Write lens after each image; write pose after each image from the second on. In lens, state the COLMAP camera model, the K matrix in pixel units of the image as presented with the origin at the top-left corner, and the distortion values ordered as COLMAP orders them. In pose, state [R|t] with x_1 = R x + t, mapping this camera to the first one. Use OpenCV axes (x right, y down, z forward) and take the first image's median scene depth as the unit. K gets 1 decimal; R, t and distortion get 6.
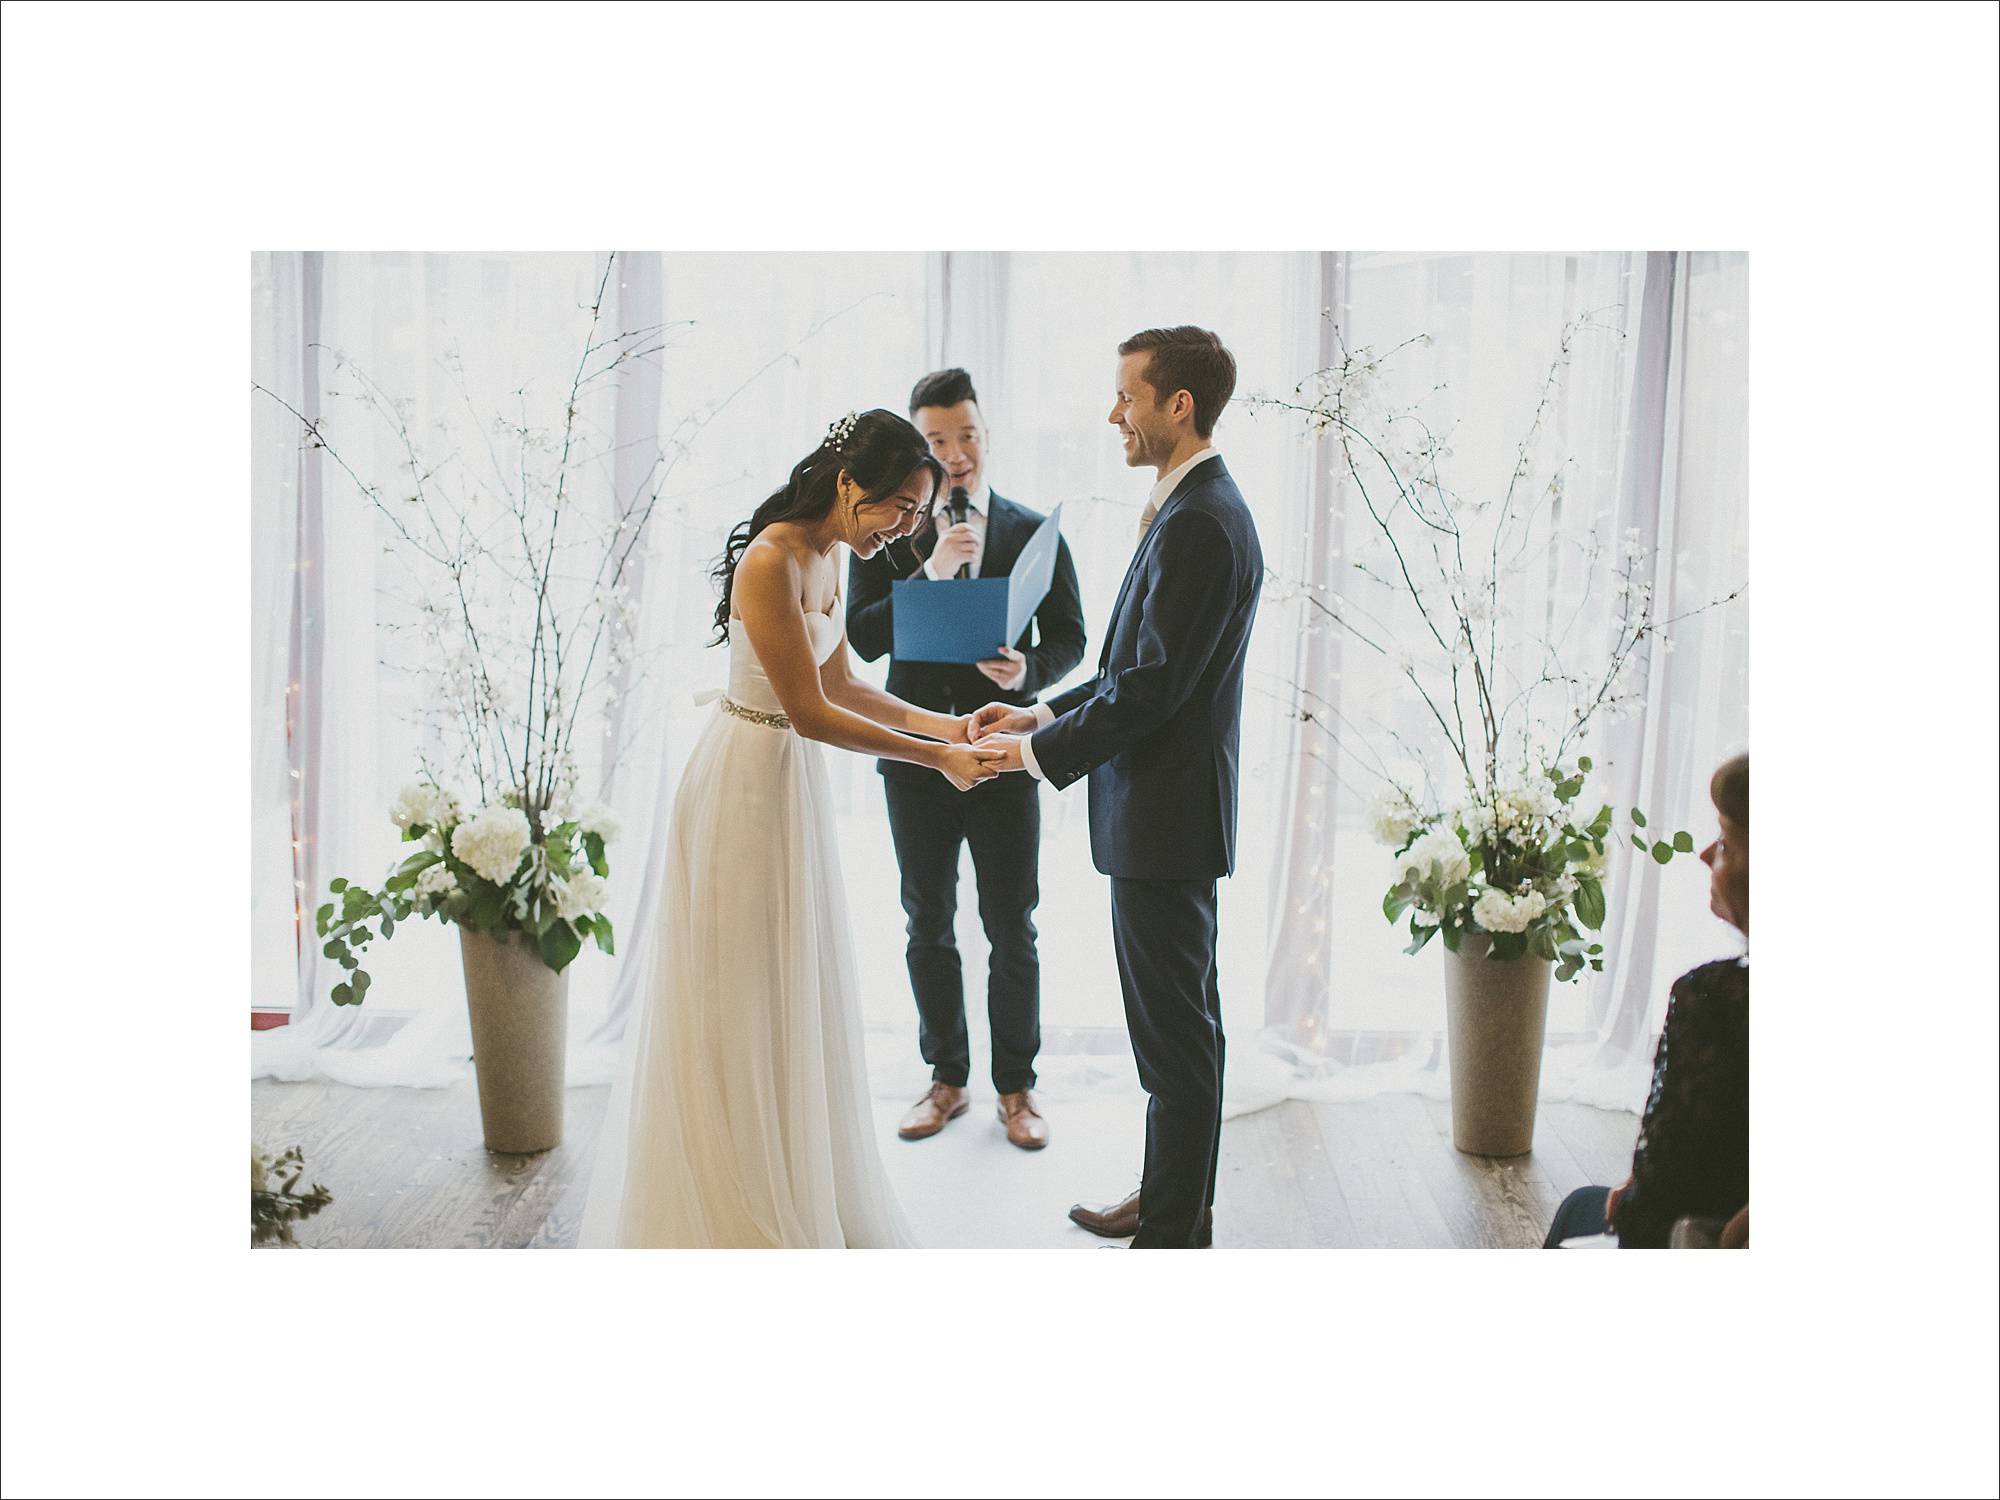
lens RADIAL K [[2813.1, 0, 1001.4], [0, 2813.1, 748.7], [0, 0, 1]] dist [-0.107346, 0.002200]
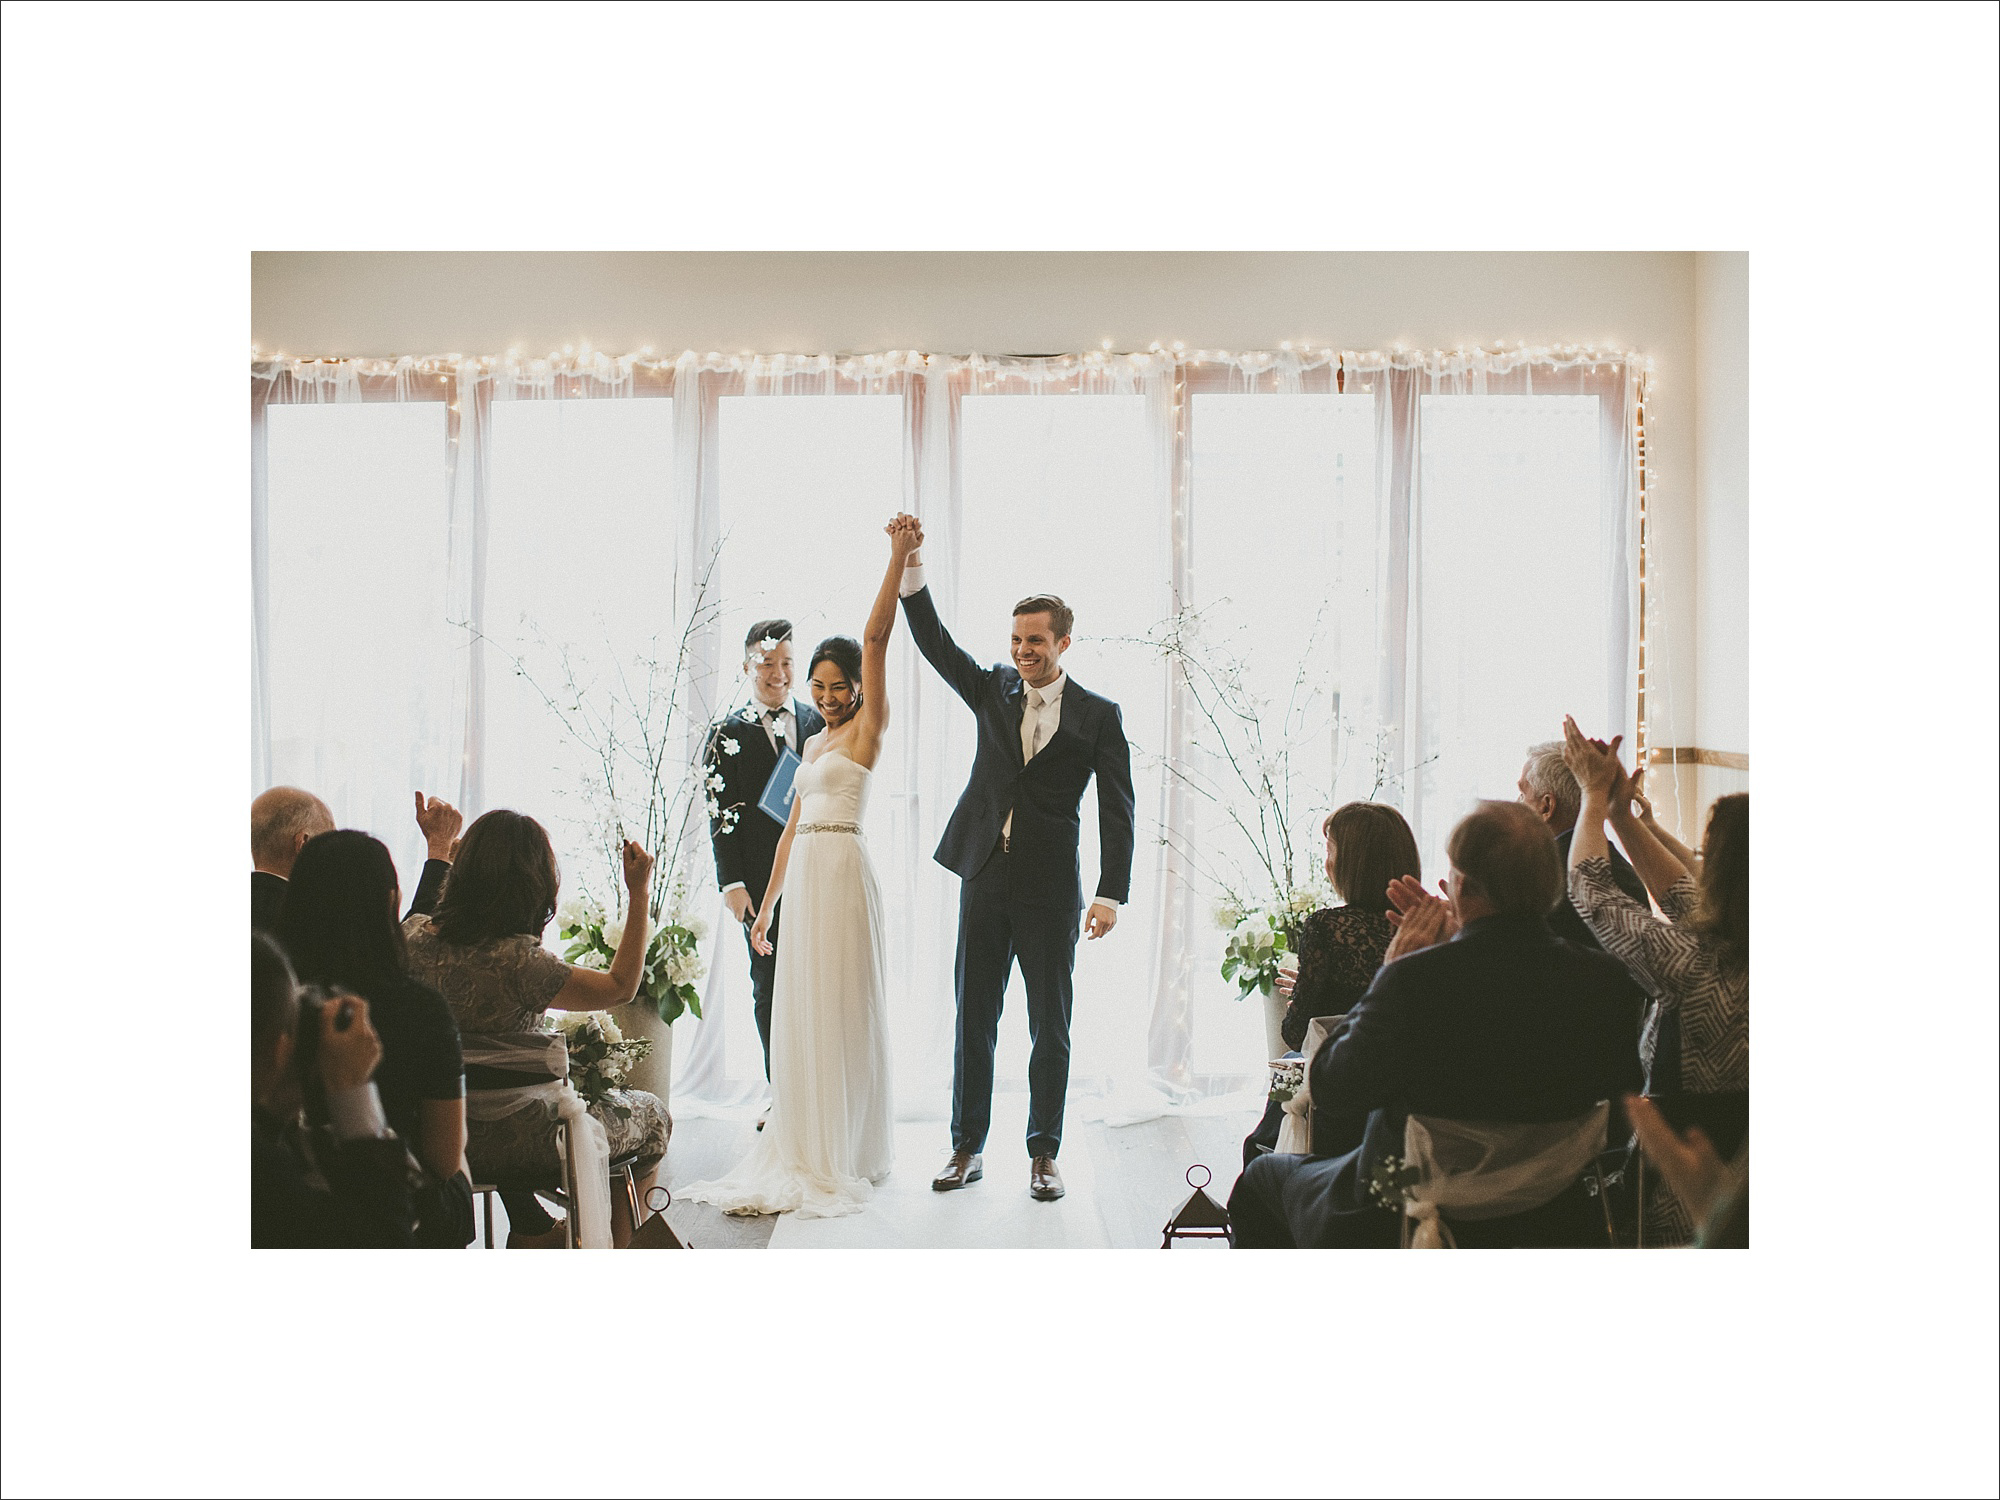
lens RADIAL K [[2829.5, 0, 1103.1], [0, 2829.5, 753.7], [0, 0, 1]] dist [-0.108848, 0.006117]
pose [[0.997709, -0.015514, 0.065844, -0.024468], [0.020417, 0.997015, -0.074454, 0.051719], [-0.064492, 0.075628, 0.995048, -0.507454]]
